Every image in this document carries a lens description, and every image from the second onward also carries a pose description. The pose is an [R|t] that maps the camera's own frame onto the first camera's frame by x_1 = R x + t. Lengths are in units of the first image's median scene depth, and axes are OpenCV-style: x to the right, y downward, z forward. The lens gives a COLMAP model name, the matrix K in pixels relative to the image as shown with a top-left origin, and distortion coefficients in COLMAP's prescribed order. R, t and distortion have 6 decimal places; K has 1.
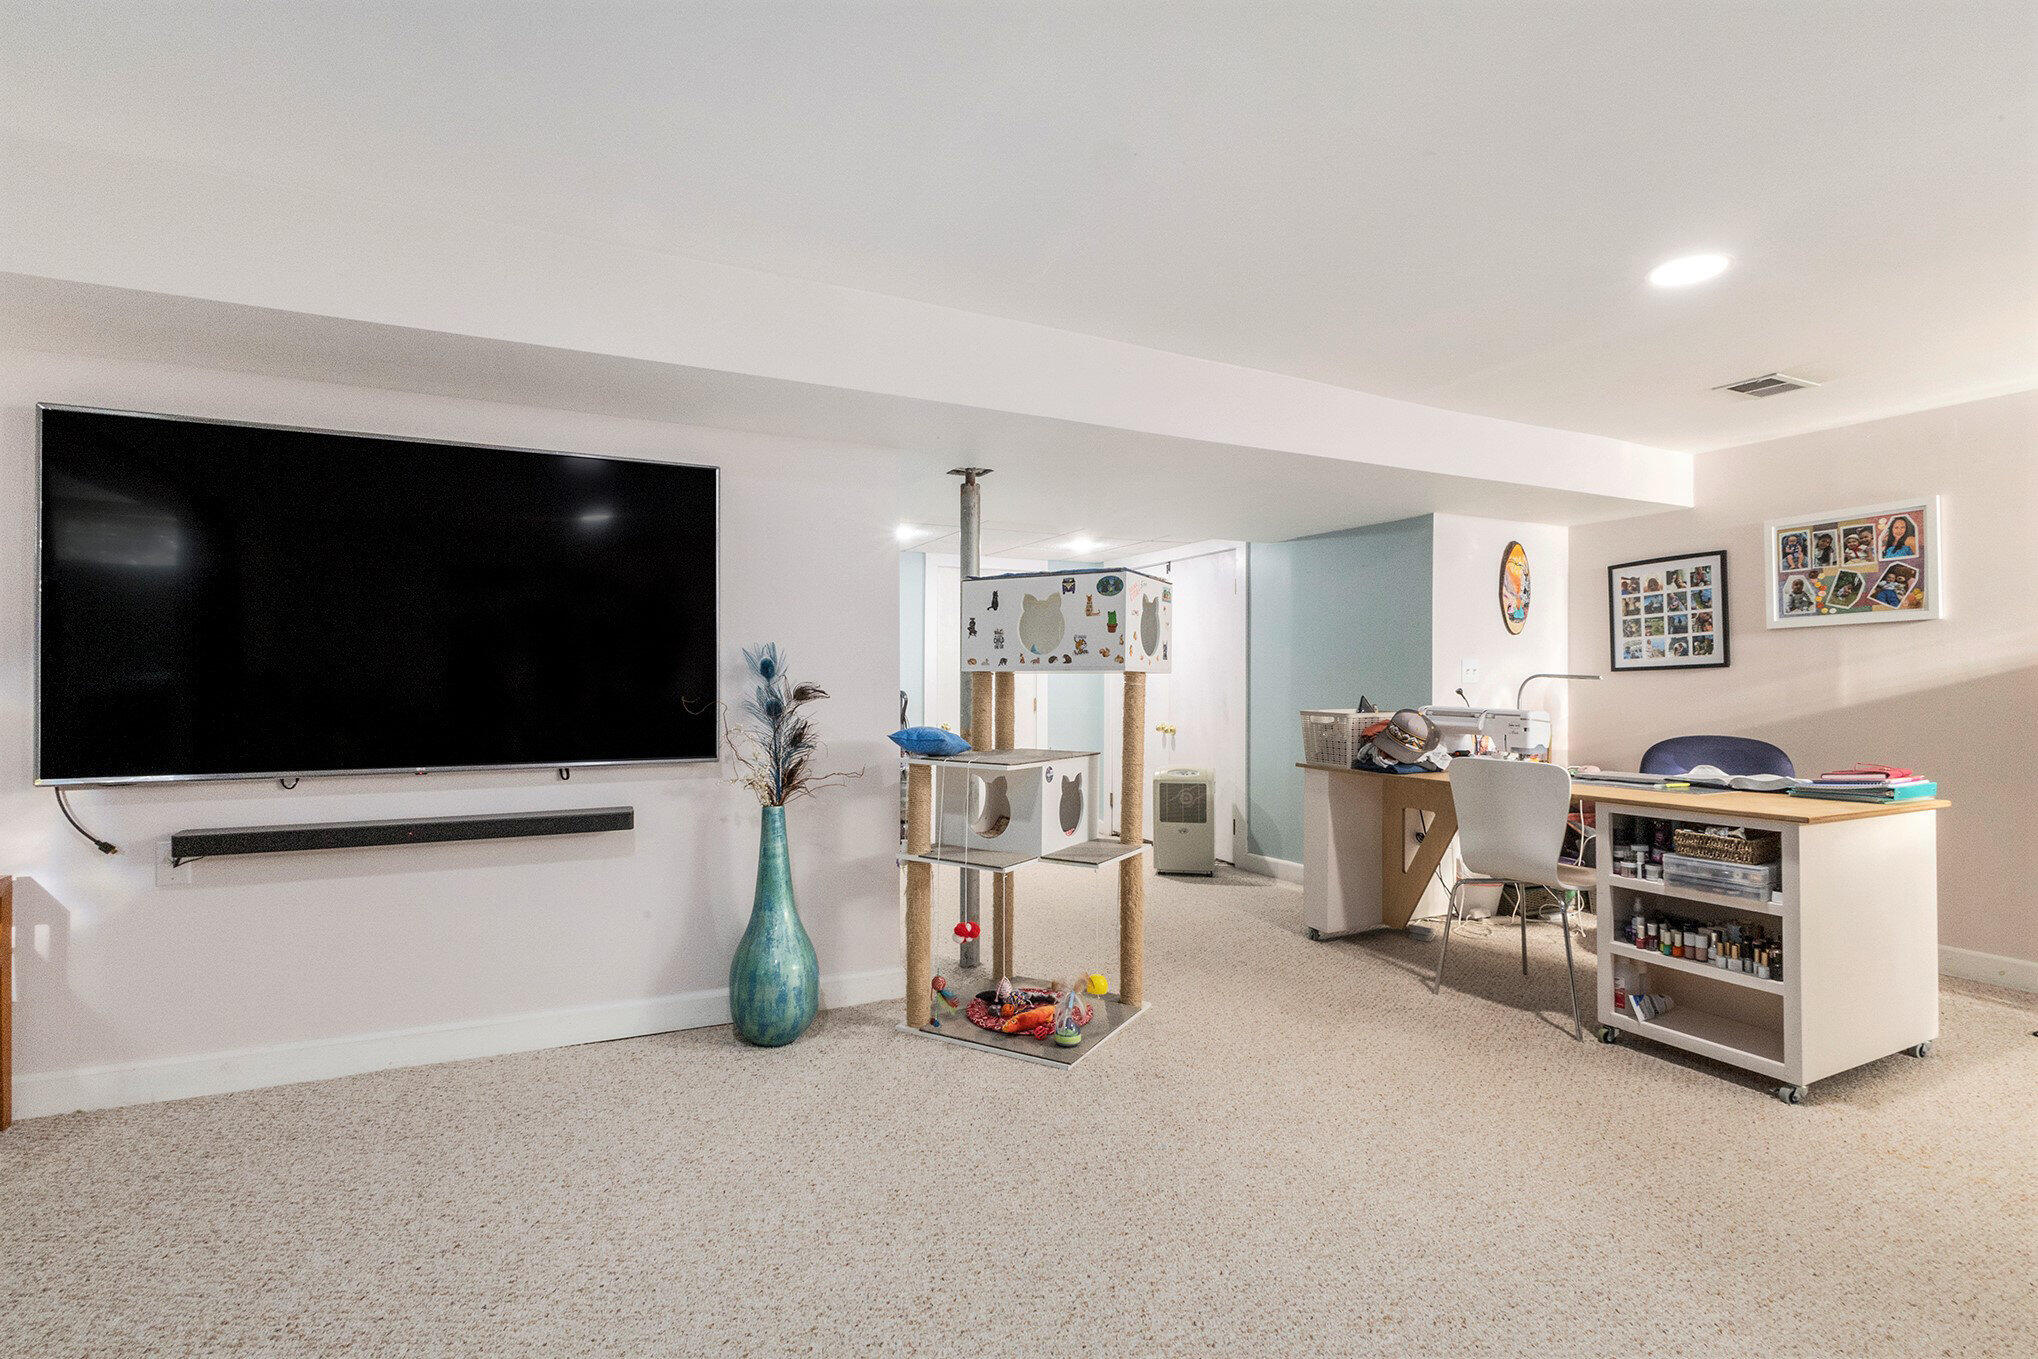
lens RADIAL K [[936.9, 0, 1019.6], [0, 936.9, 691.3], [0, 0, 1]] dist [-0.000632, -0.000120]
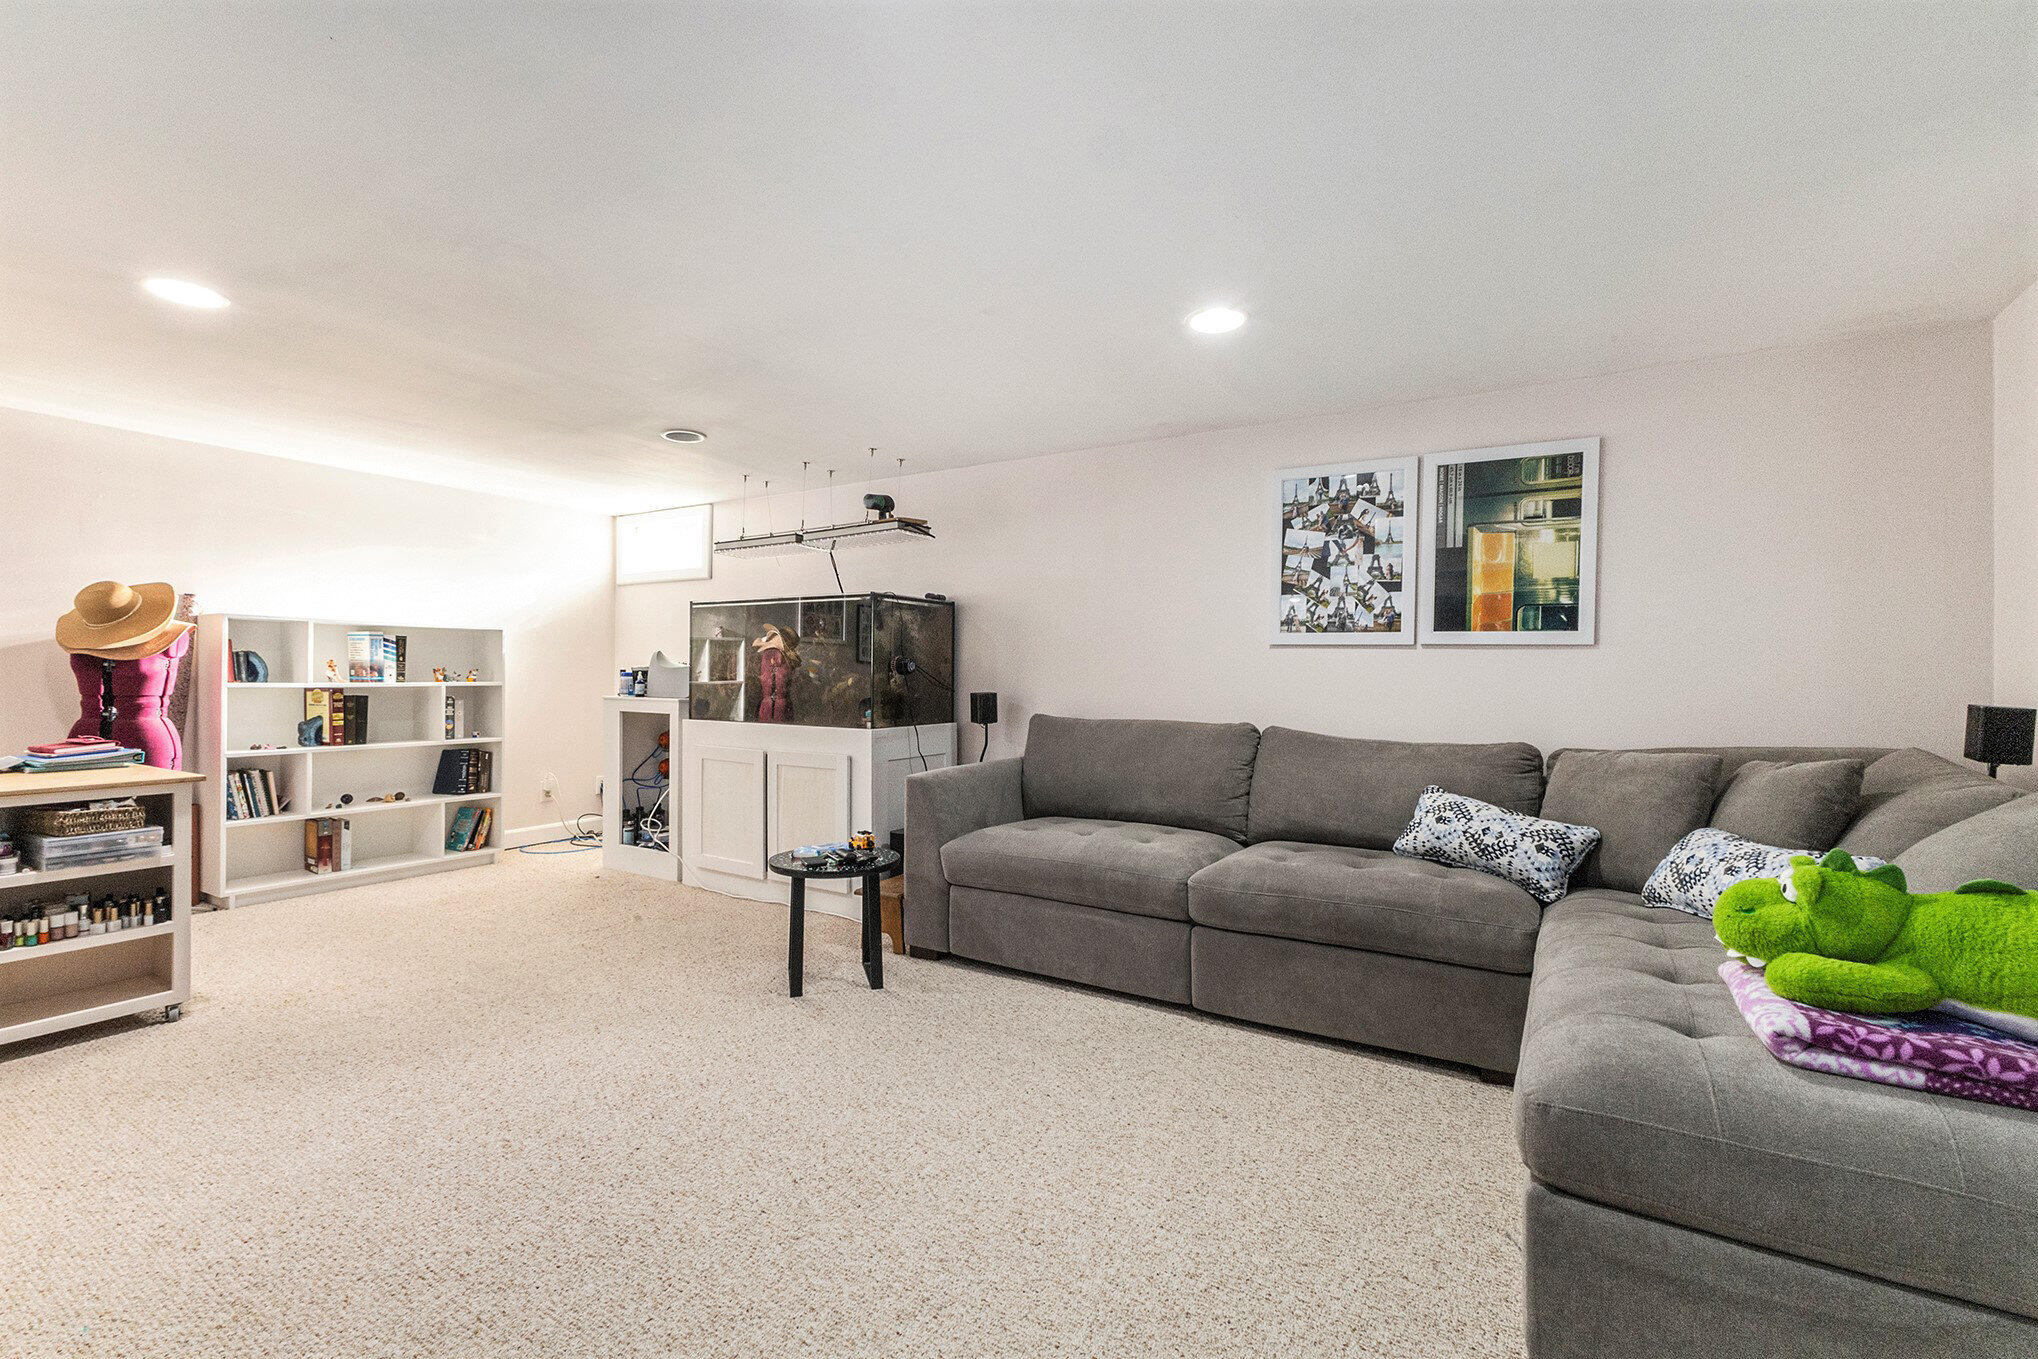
lens RADIAL K [[885.1, 0, 1020.2], [0, 885.1, 677.0], [0, 0, 1]] dist [0.003436, 0.000221]
pose [[-0.529092, -0.001387, 0.848563, -0.666761], [-0.001240, 0.999999, 0.000861, 0.001798], [-0.848564, -0.000597, -0.529093, 0.656940]]
